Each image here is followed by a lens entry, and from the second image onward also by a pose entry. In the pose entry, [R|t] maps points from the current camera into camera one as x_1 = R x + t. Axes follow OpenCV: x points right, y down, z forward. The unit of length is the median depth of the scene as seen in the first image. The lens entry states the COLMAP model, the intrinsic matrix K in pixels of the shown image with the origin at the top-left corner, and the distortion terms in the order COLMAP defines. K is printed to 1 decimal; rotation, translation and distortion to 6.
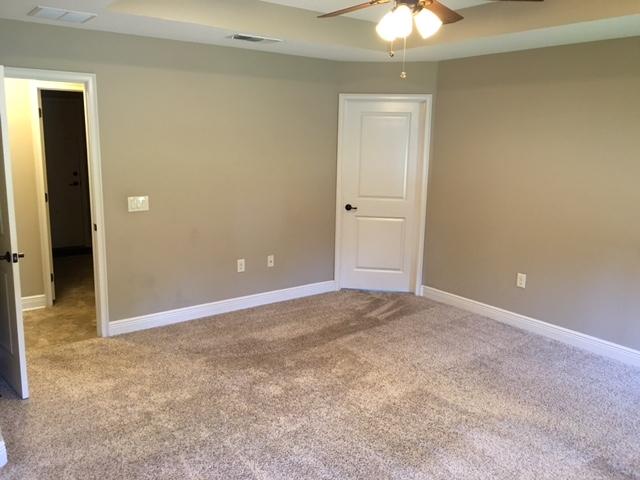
lens RADIAL K [[539.7, 0, 322.8], [0, 539.7, 233.8], [0, 0, 1]] dist [0.084143, -0.122214]
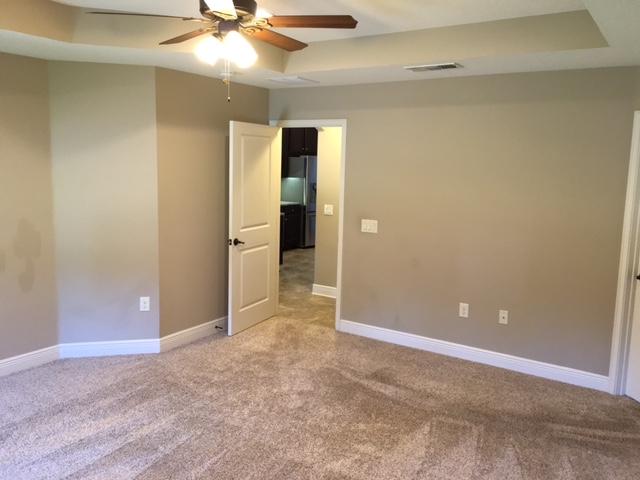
lens RADIAL K [[539.7, 0, 322.8], [0, 539.7, 233.8], [0, 0, 1]] dist [0.084143, -0.122214]
pose [[0.336758, 0.112280, -0.934873, 0.701814], [-0.194105, 0.979818, 0.047758, -0.074648], [0.921367, 0.165381, 0.351756, 0.507421]]
